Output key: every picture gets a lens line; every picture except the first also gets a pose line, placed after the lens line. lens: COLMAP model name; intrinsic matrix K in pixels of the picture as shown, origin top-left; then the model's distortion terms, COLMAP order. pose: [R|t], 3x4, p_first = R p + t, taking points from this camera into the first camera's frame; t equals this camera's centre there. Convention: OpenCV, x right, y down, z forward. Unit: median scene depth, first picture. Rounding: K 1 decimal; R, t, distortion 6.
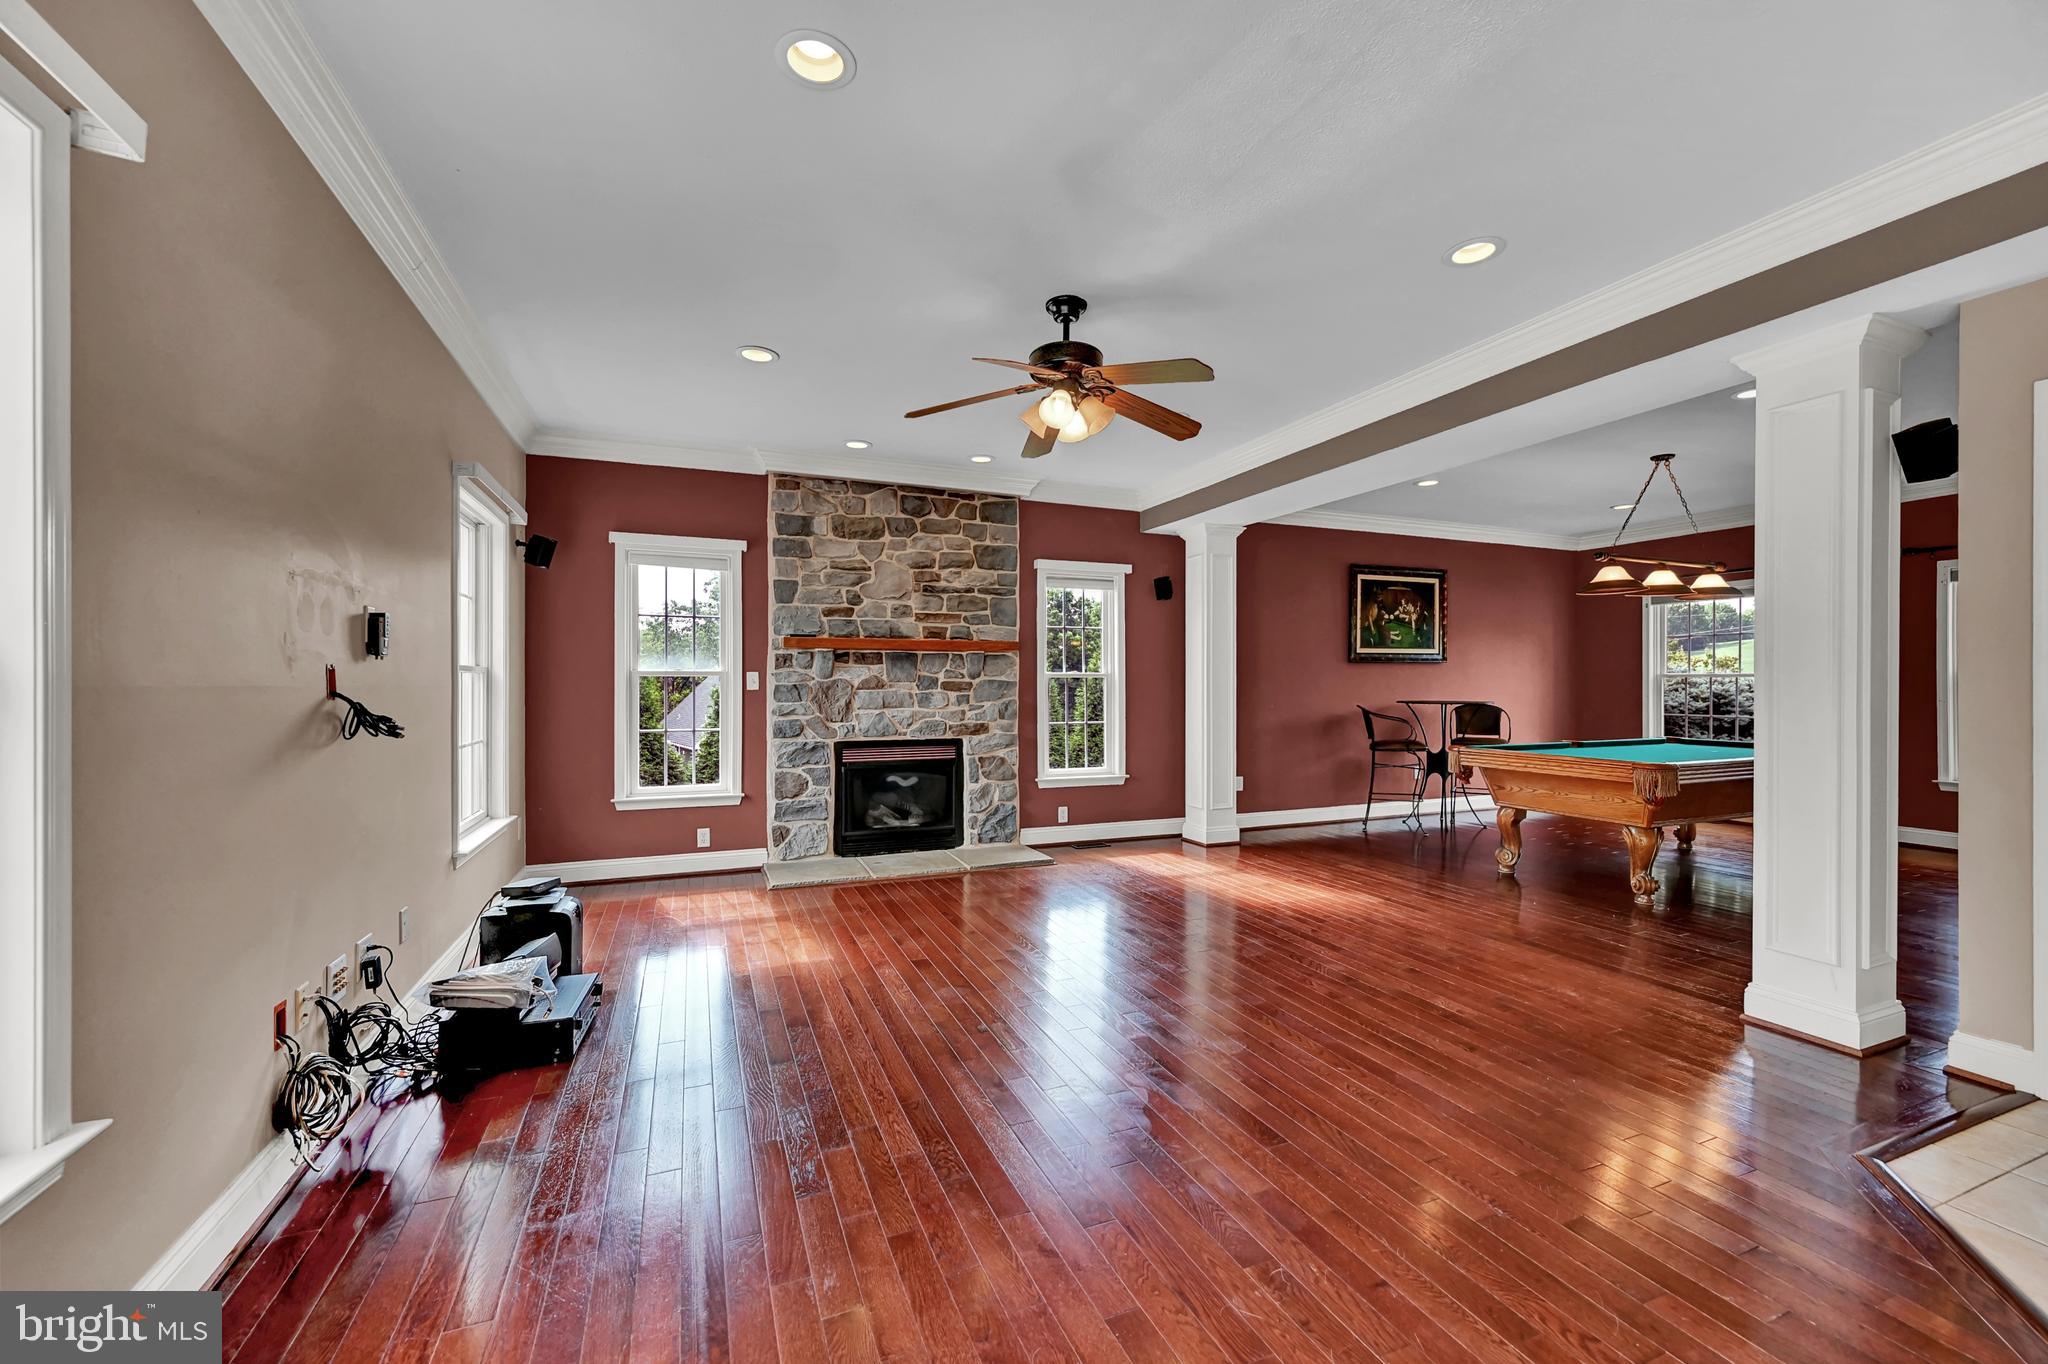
lens RADIAL K [[825.5, 0, 1005.2], [0, 825.5, 698.8], [0, 0, 1]] dist [-0.006326, 0.000319]
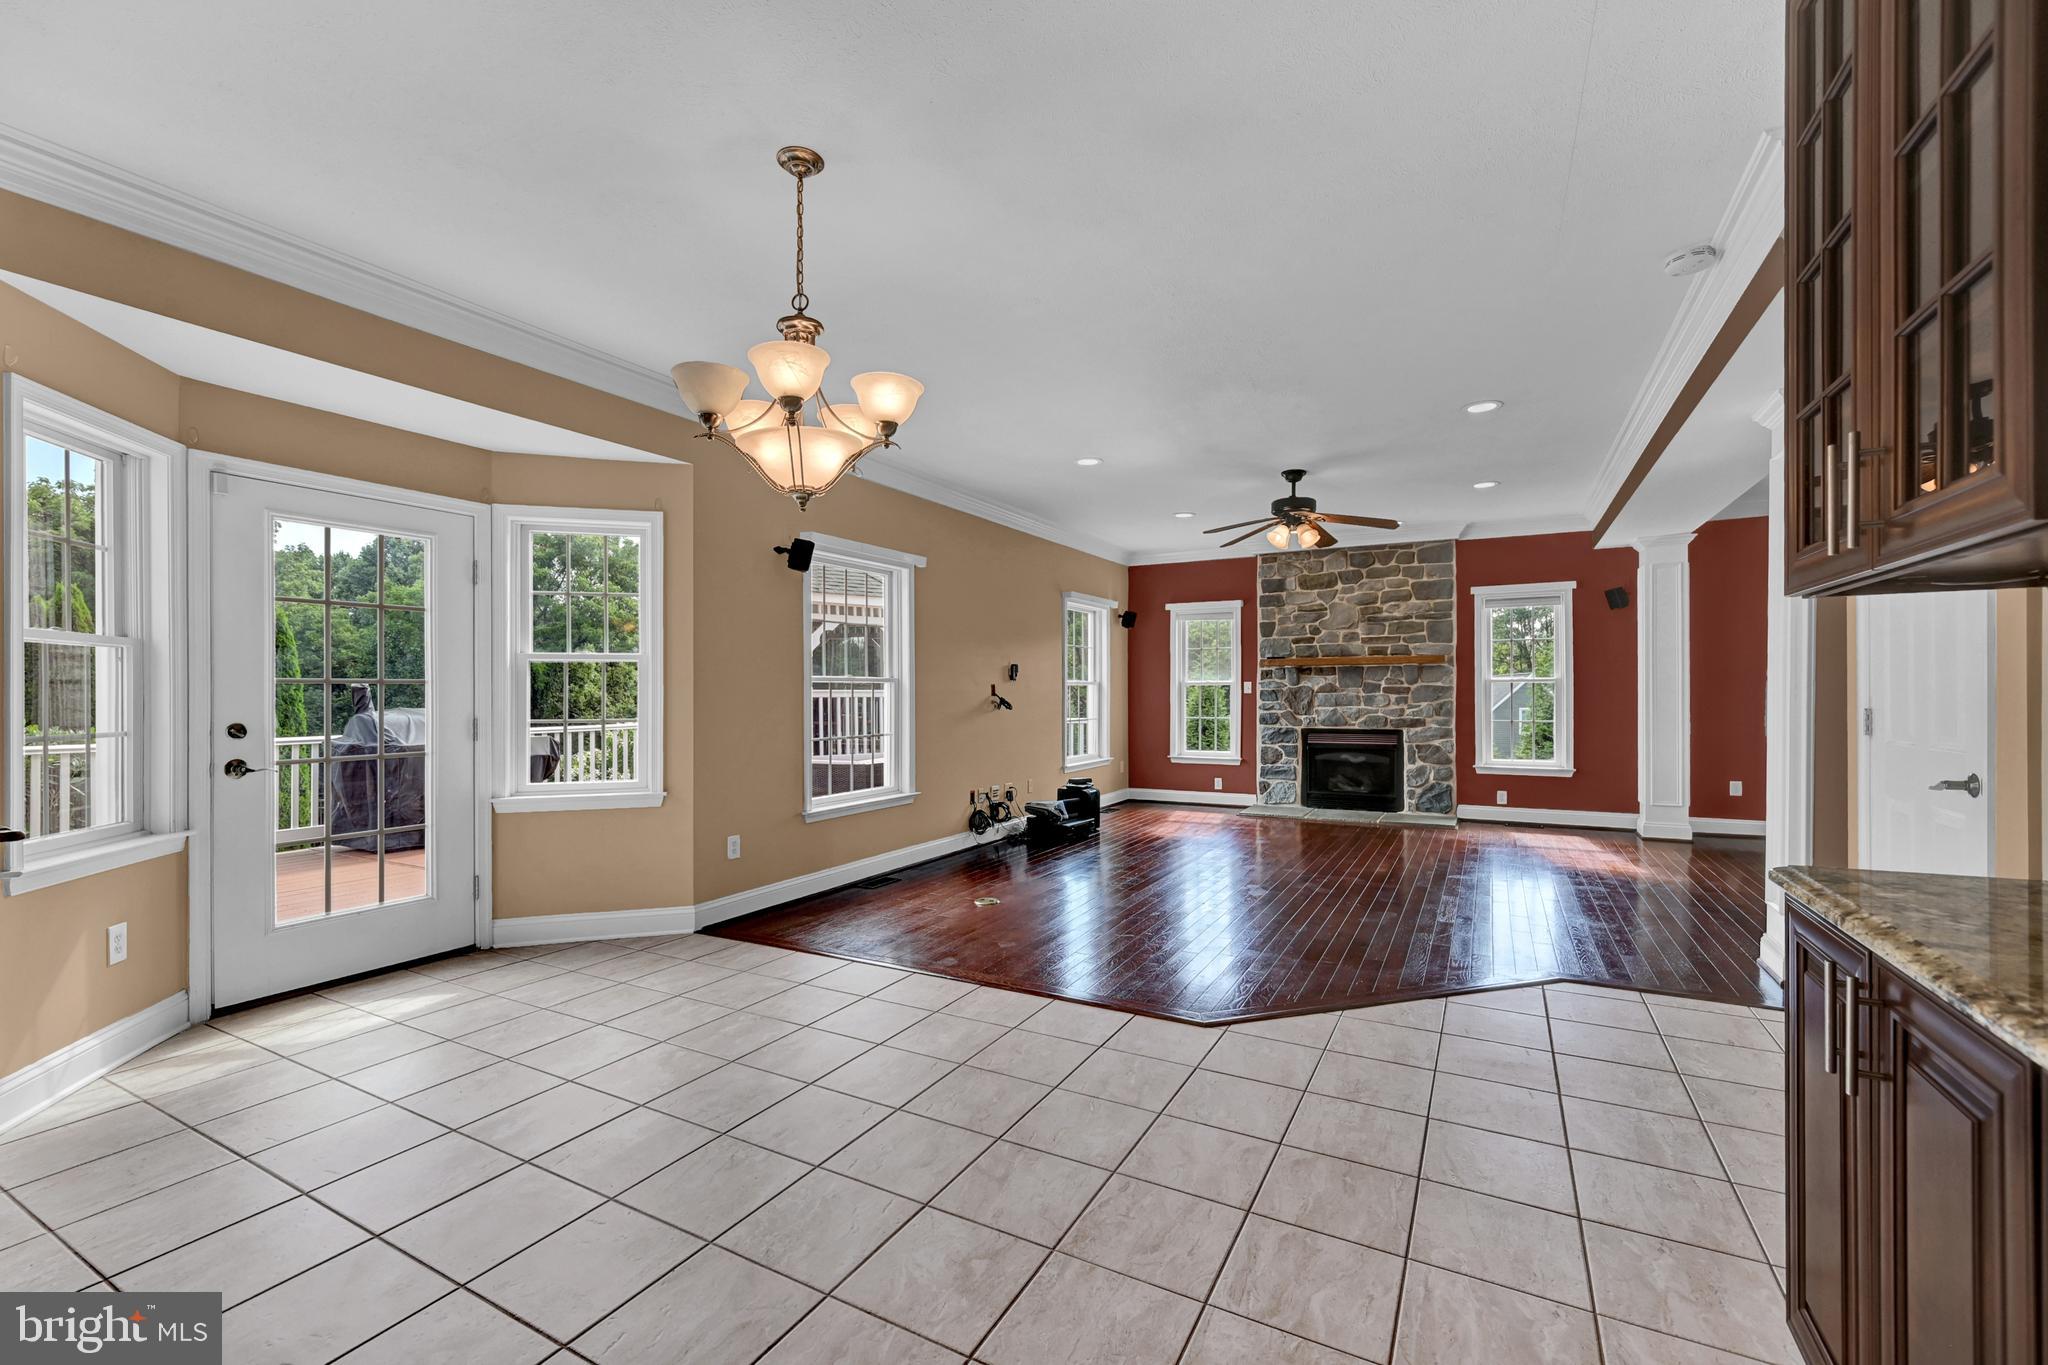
lens RADIAL K [[825.5, 0, 1042.2], [0, 825.5, 689.5], [0, 0, 1]] dist [-0.006326, 0.000319]
pose [[0.654041, -0.004892, -0.756443, 0.594706], [-0.008007, 0.999878, -0.013390, 0.006003], [0.756417, 0.014814, 0.653922, -0.311139]]
